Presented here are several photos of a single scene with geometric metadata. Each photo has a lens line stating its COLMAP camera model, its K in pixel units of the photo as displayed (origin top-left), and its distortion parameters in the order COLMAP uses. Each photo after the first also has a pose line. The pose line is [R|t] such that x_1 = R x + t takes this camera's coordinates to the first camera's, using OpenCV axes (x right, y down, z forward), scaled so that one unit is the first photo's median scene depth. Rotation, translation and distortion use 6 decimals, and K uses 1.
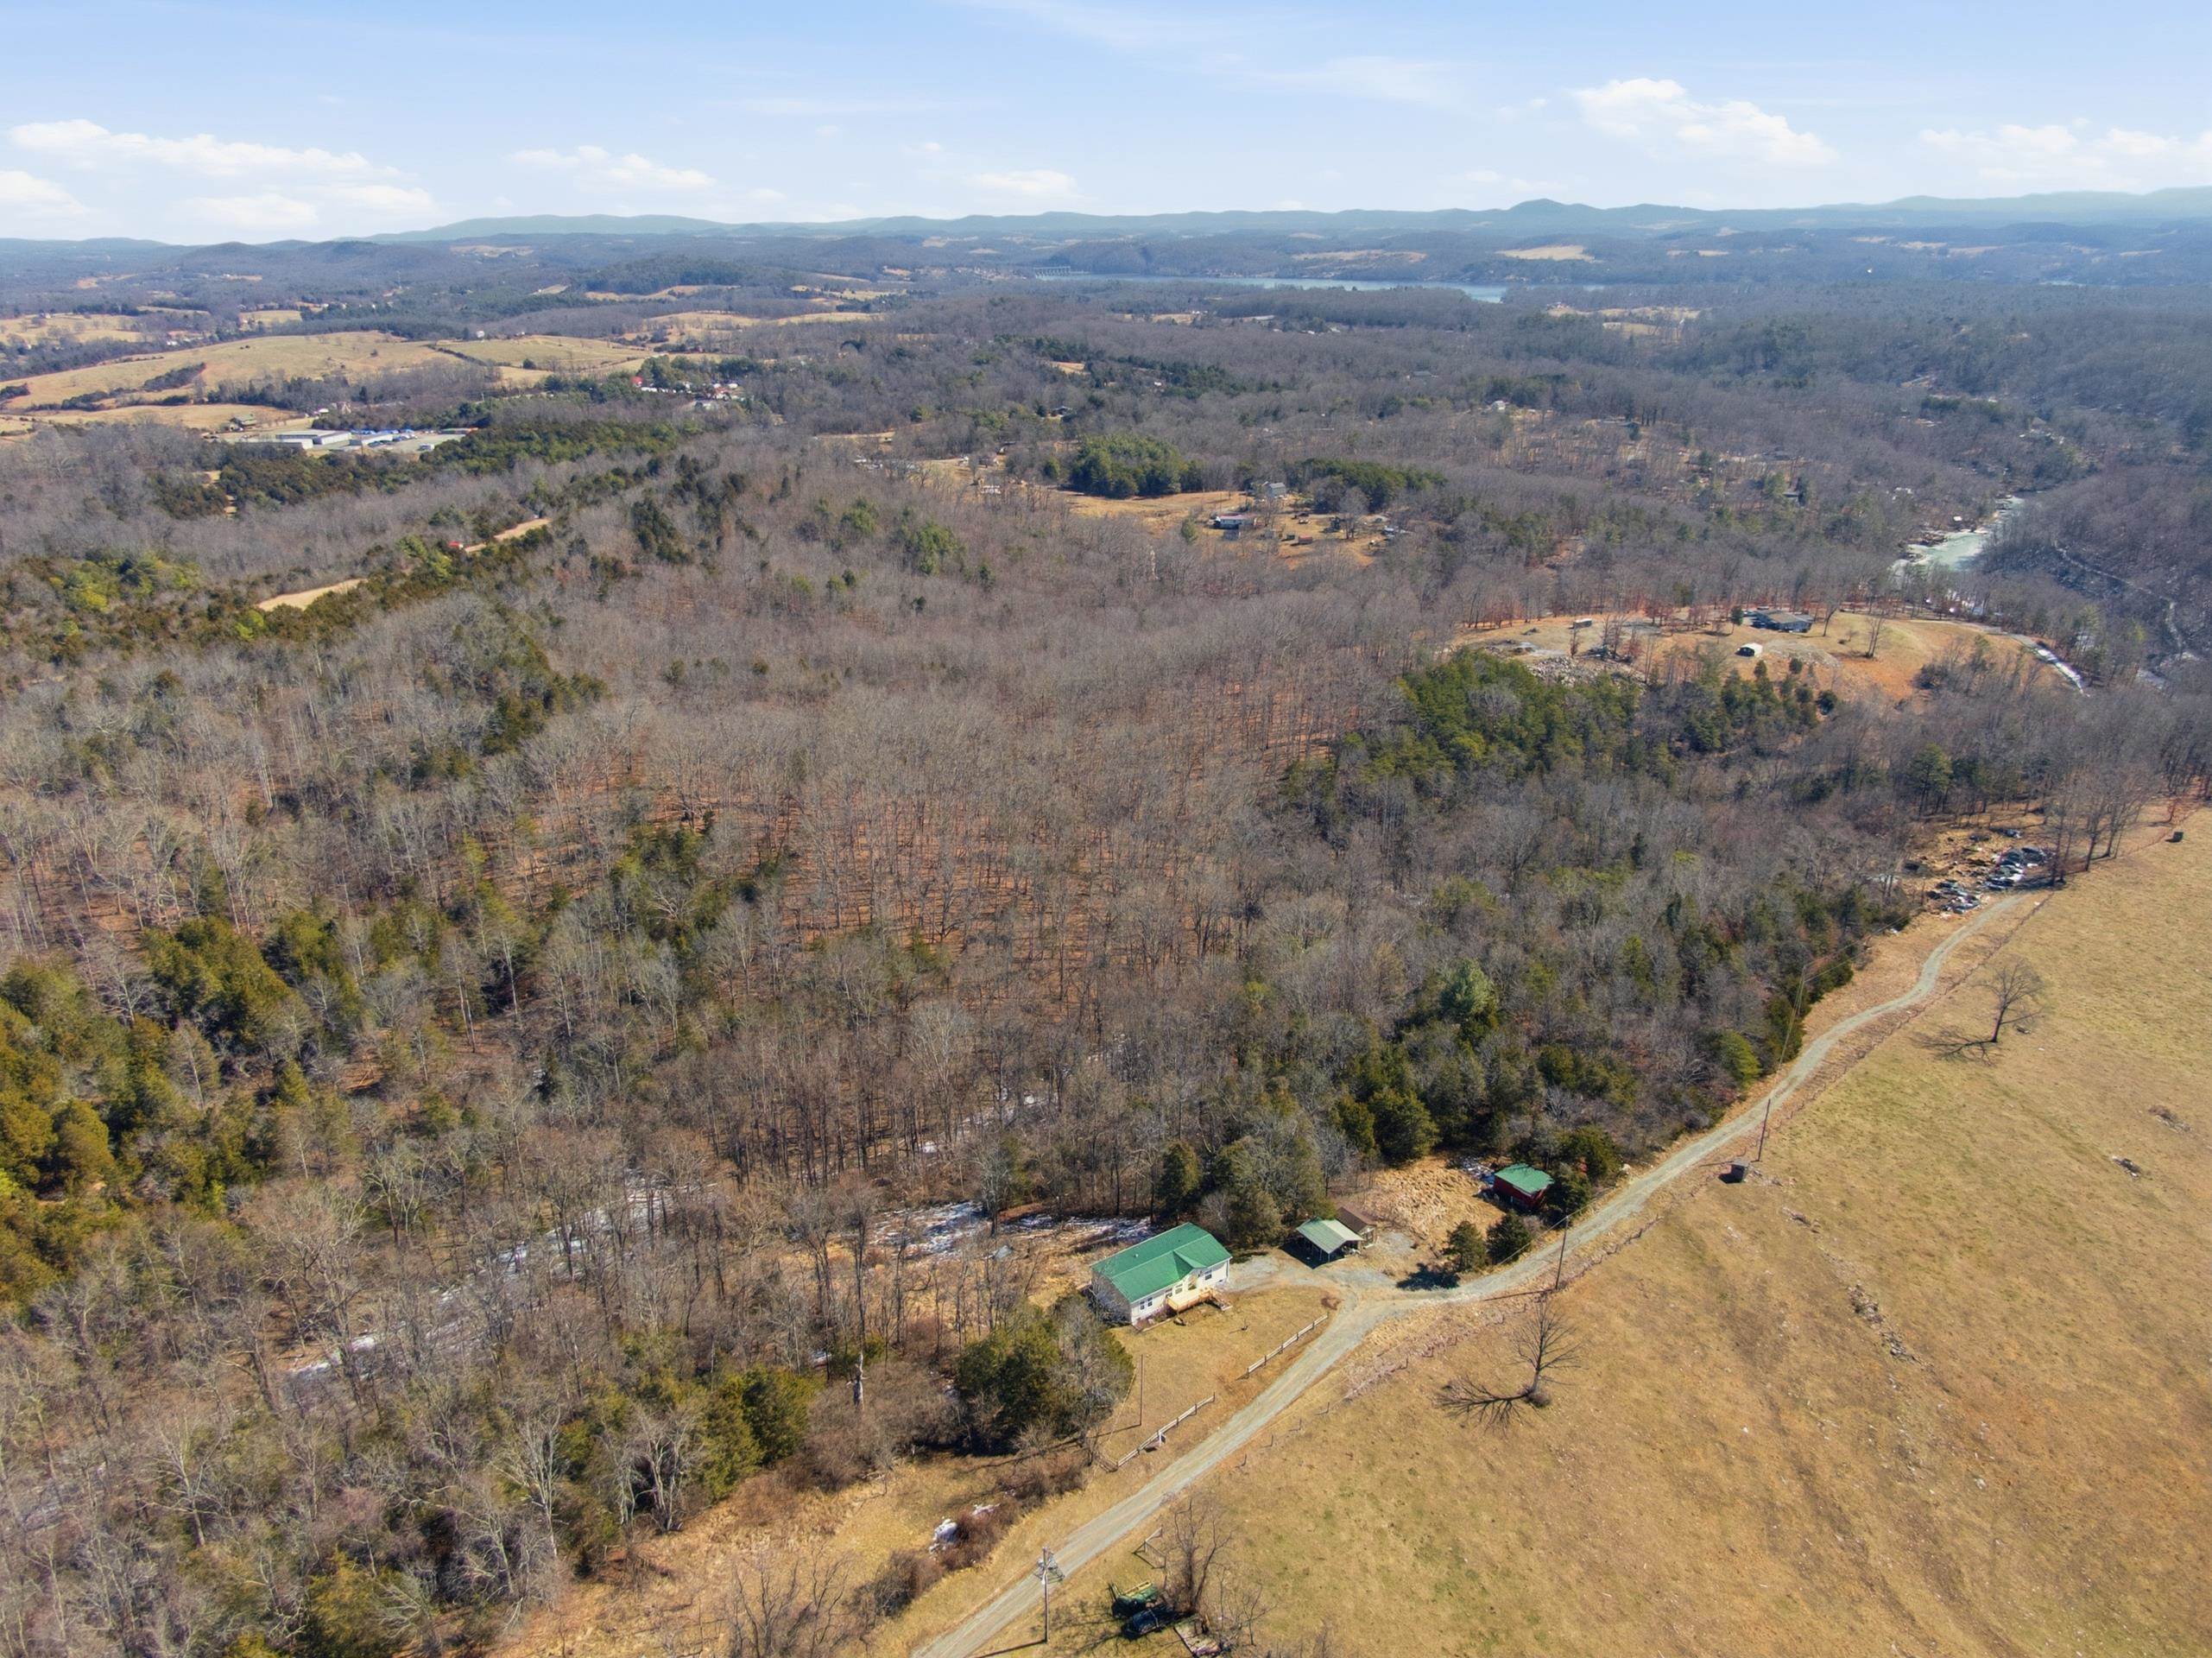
lens RADIAL K [[1588.1, 0, 1107.1], [0, 1588.1, 828.5], [0, 0, 1]] dist [0.037747, -0.054965]
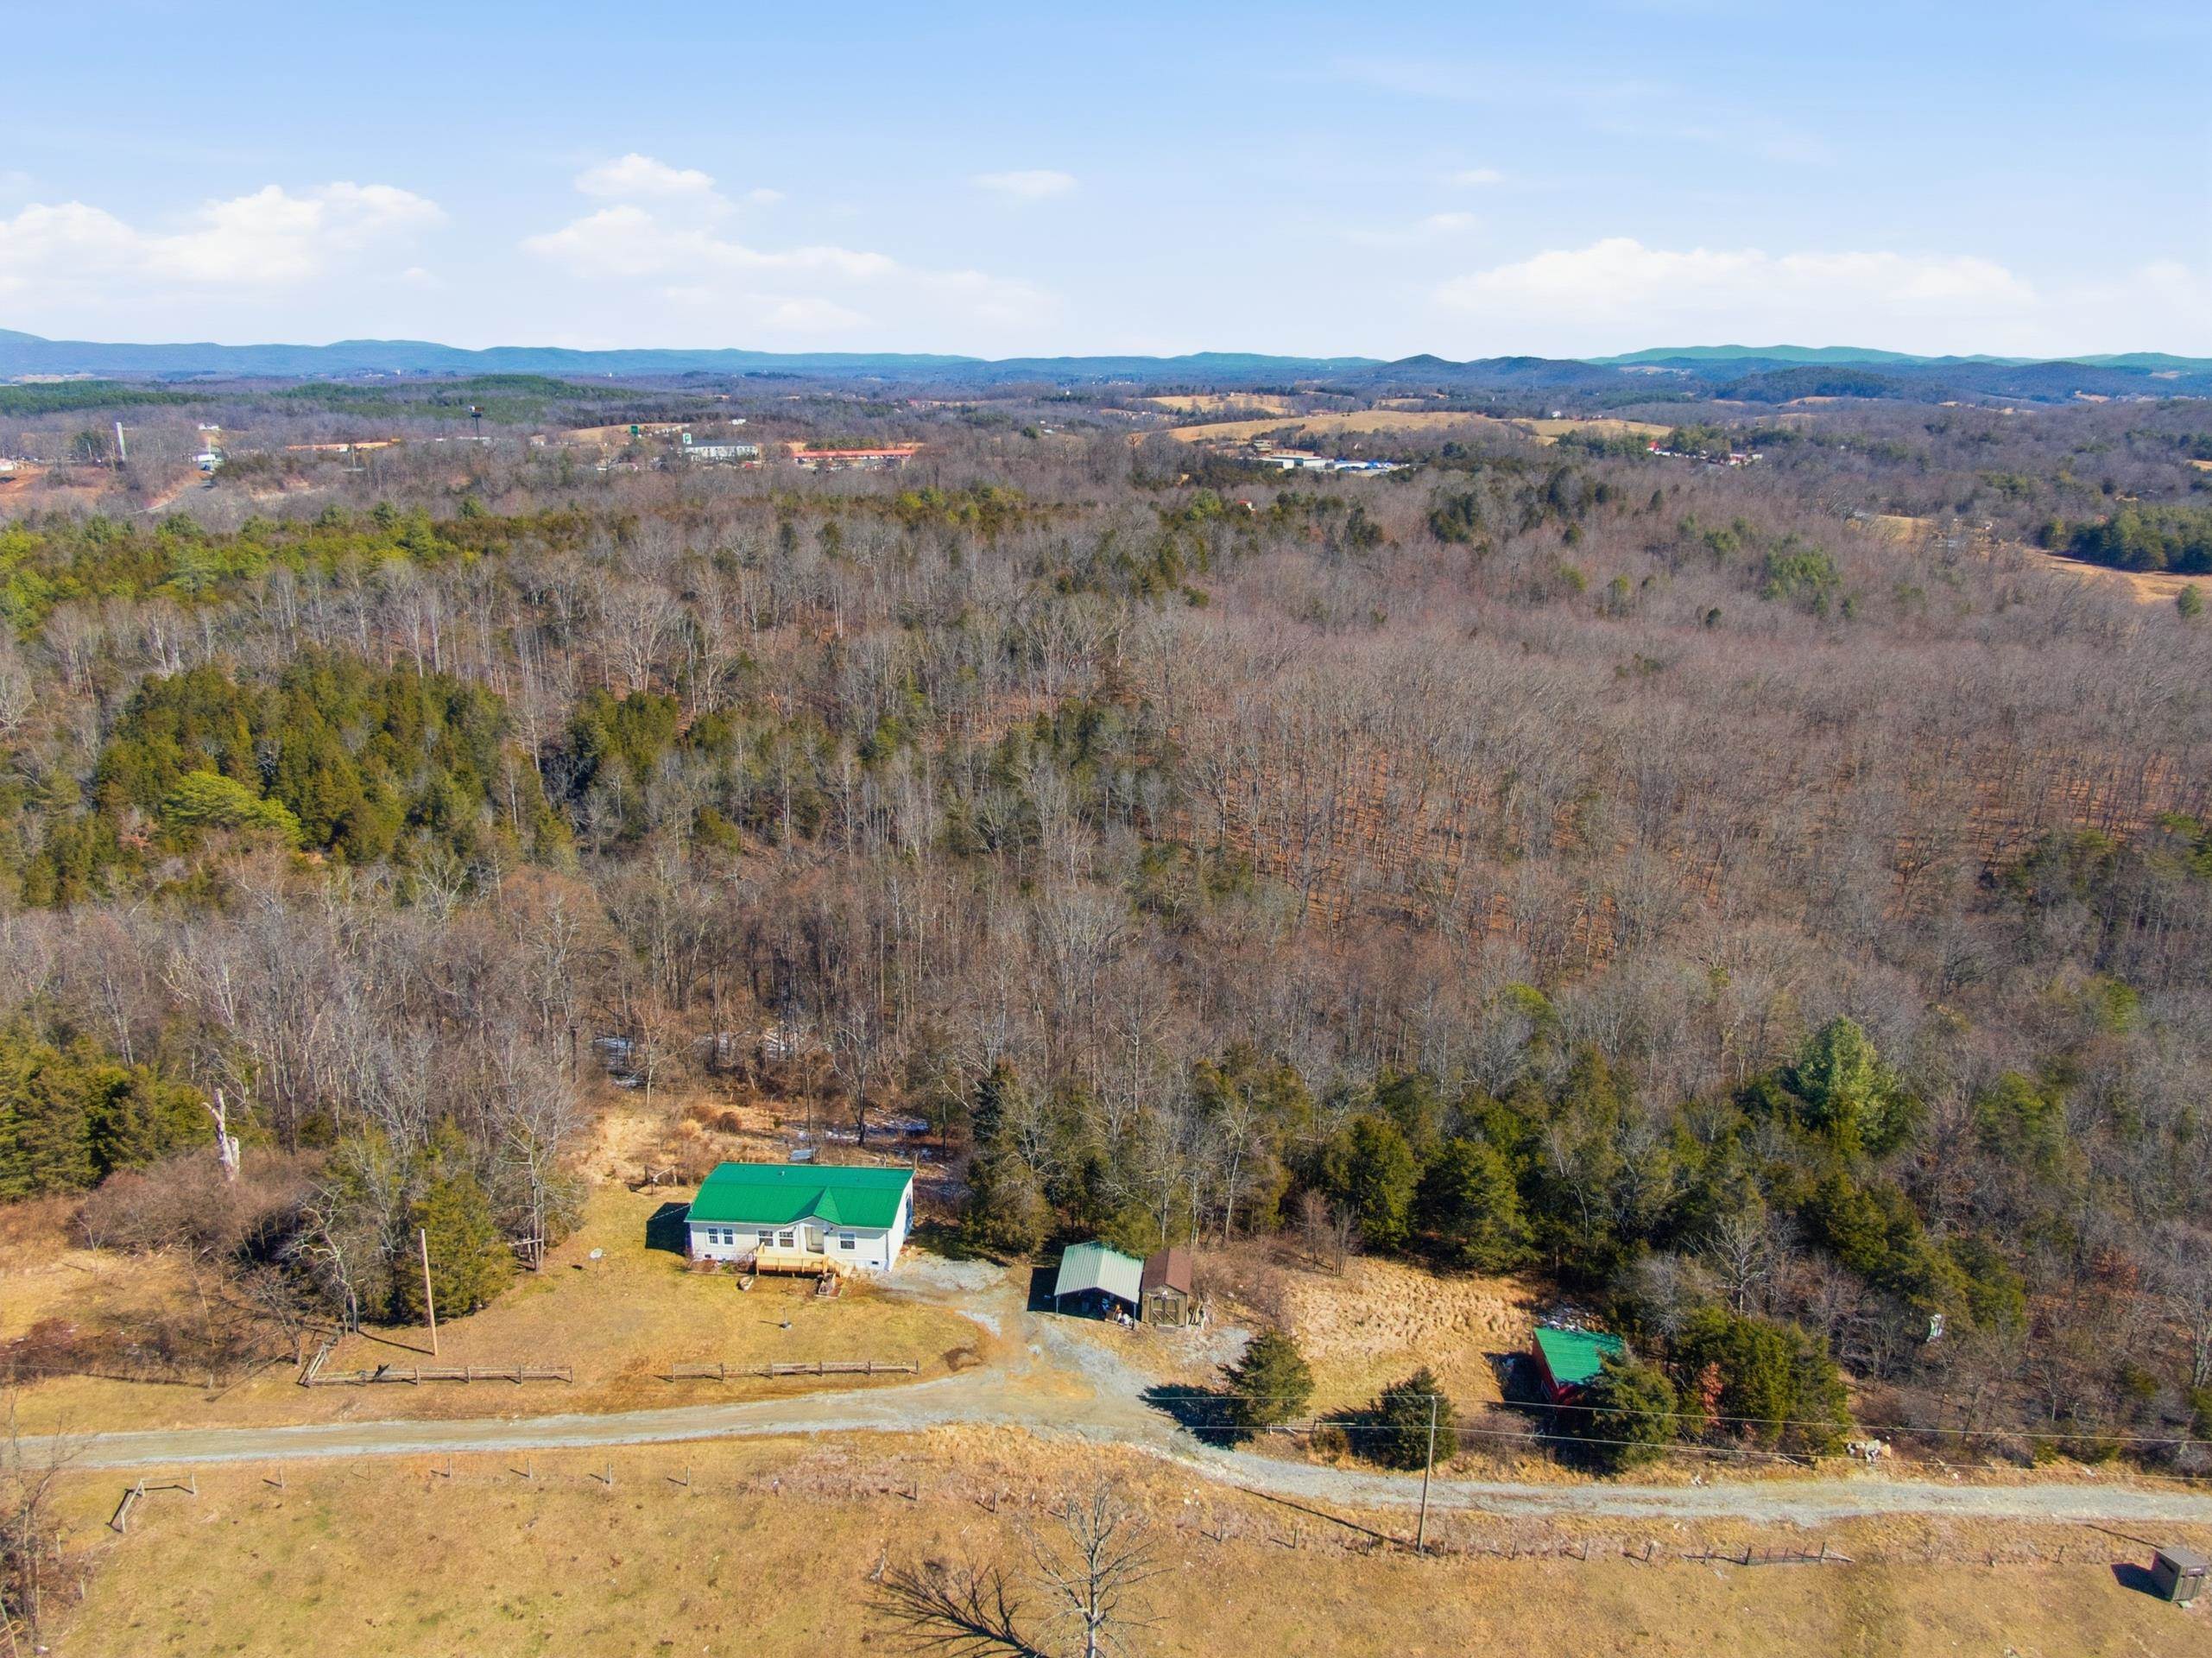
lens RADIAL K [[1588.1, 0, 1106.9], [0, 1588.1, 835.5], [0, 0, 1]] dist [0.037747, -0.054965]
pose [[0.779054, 0.197283, -0.595109, 0.386421], [-0.238300, 0.971140, 0.009982, 0.085899], [0.579903, 0.134038, 0.803583, 0.461305]]
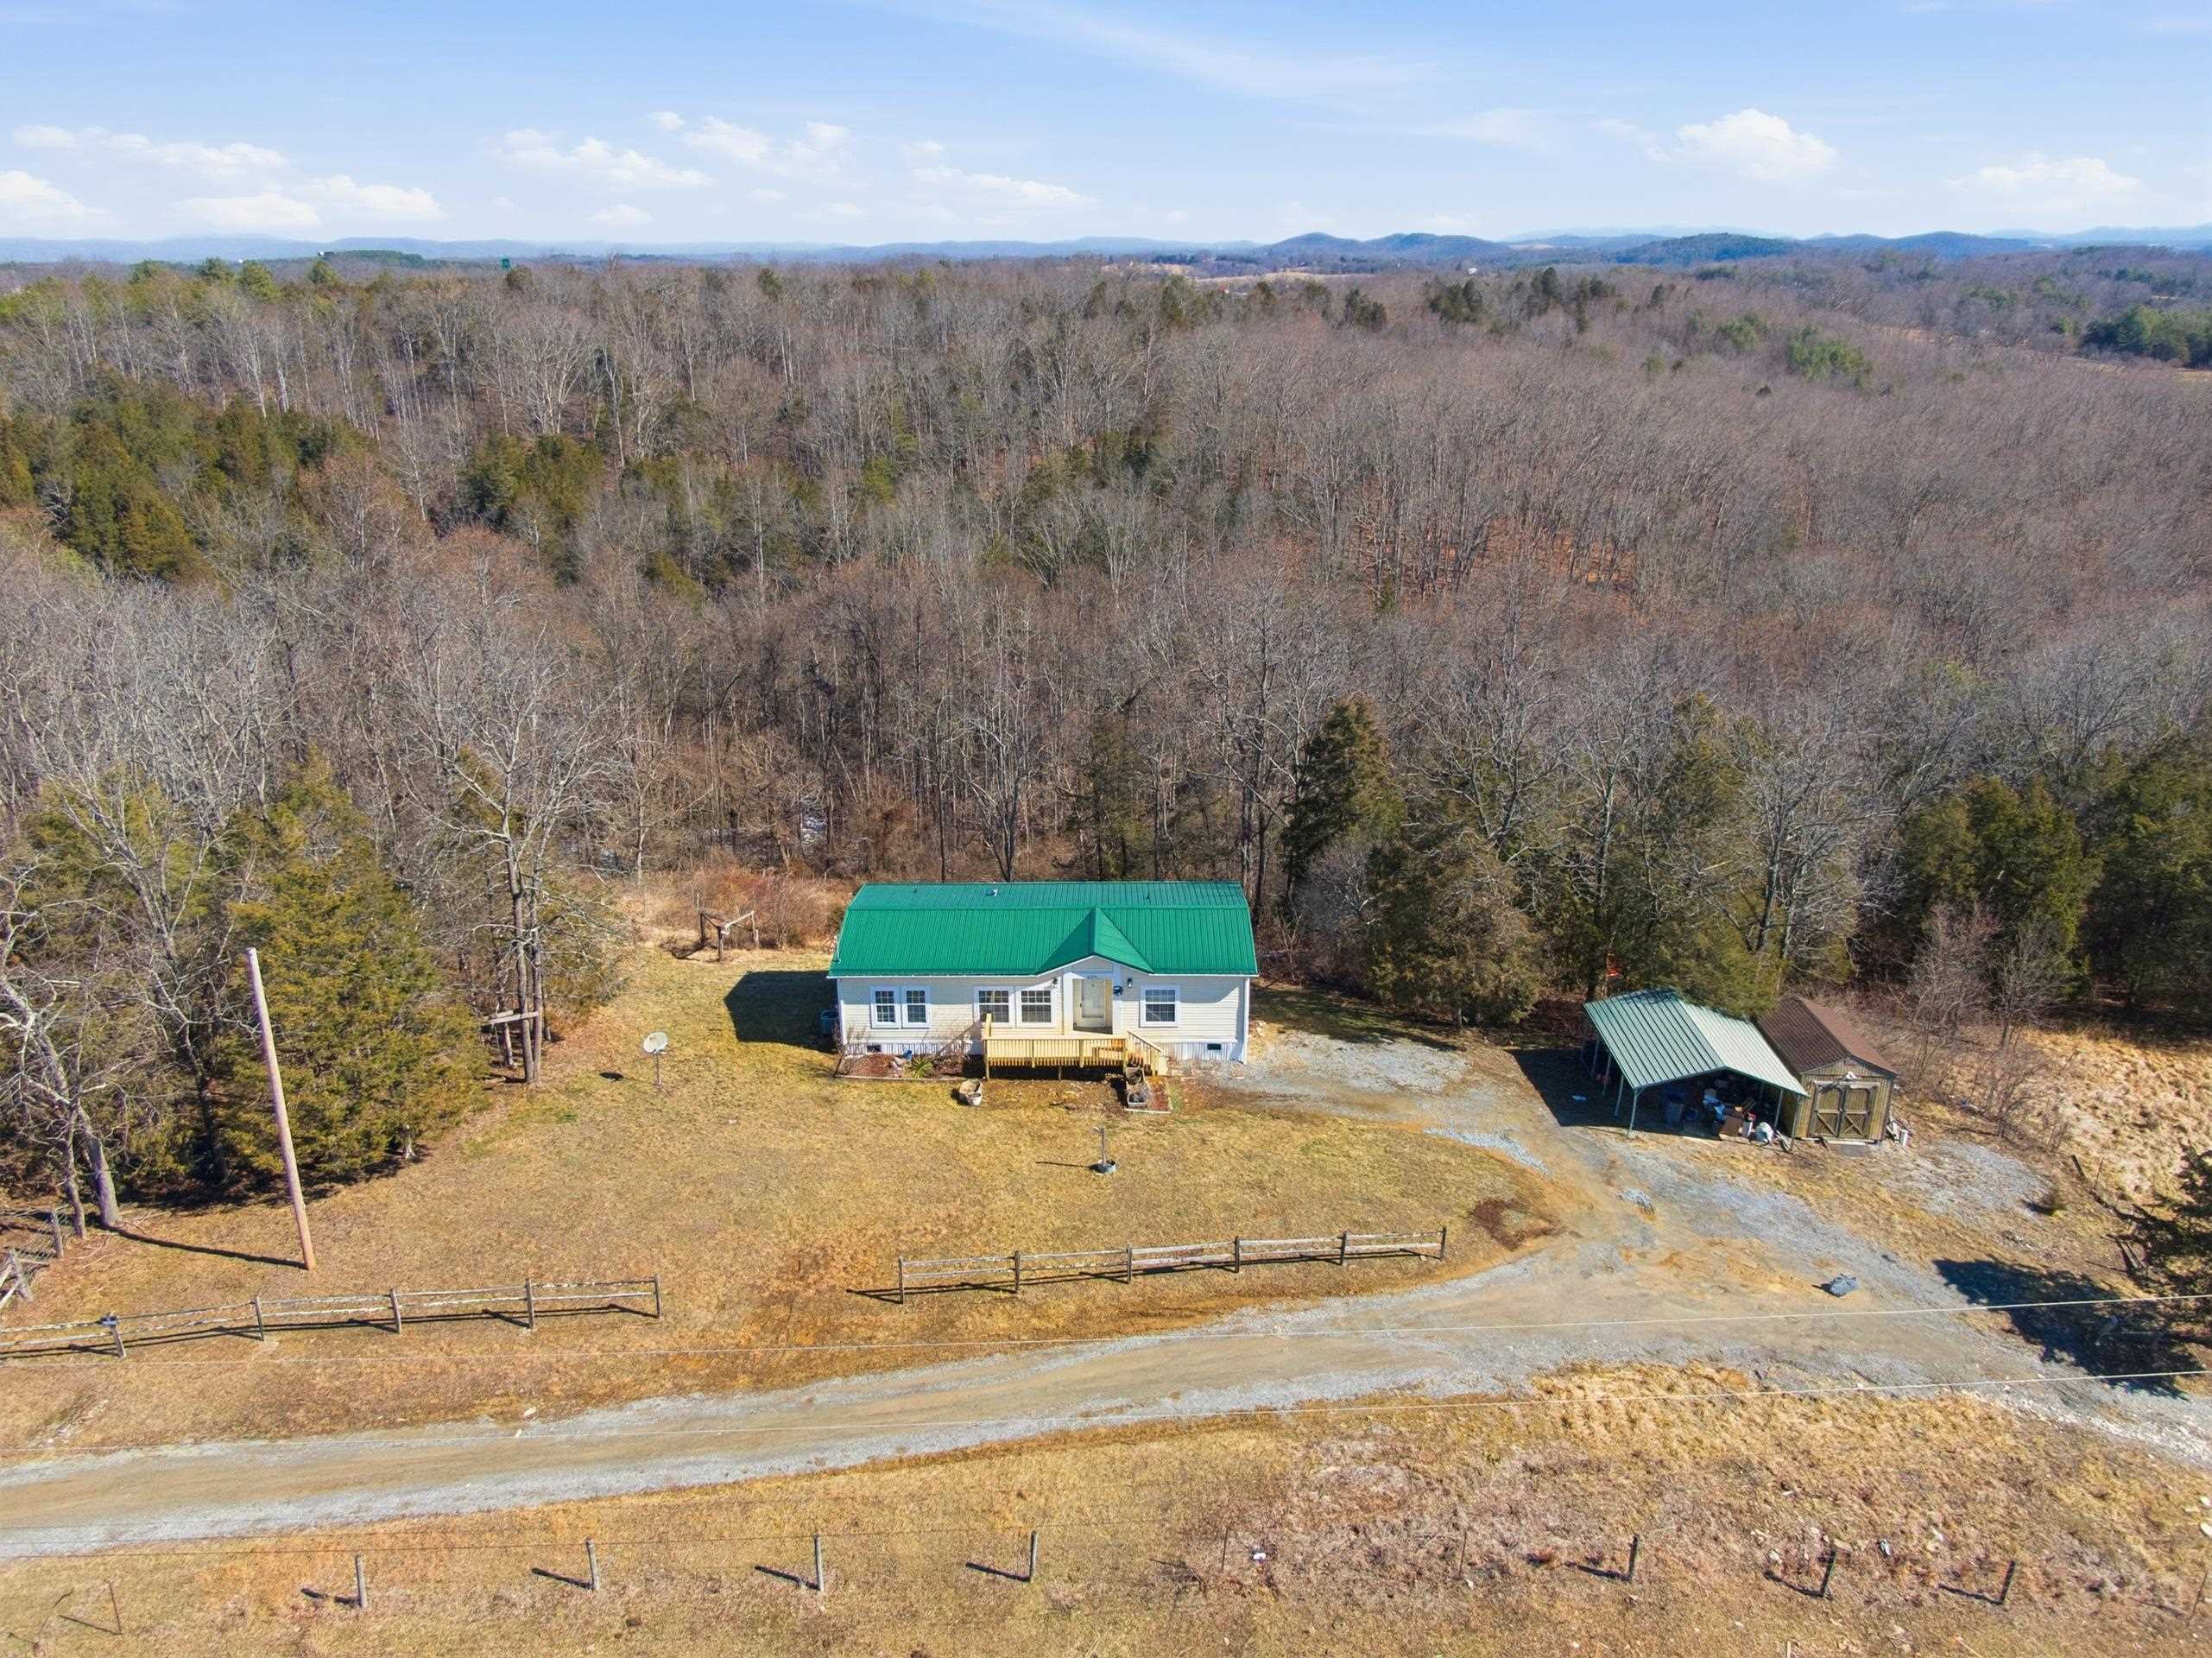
lens RADIAL K [[1588.1, 0, 1101.0], [0, 1588.1, 839.0], [0, 0, 1]] dist [0.037747, -0.054965]
pose [[0.819414, 0.209276, -0.533633, 0.170377], [-0.210376, 0.975800, 0.059642, 0.195353], [0.533200, 0.063392, 0.843611, 0.617535]]
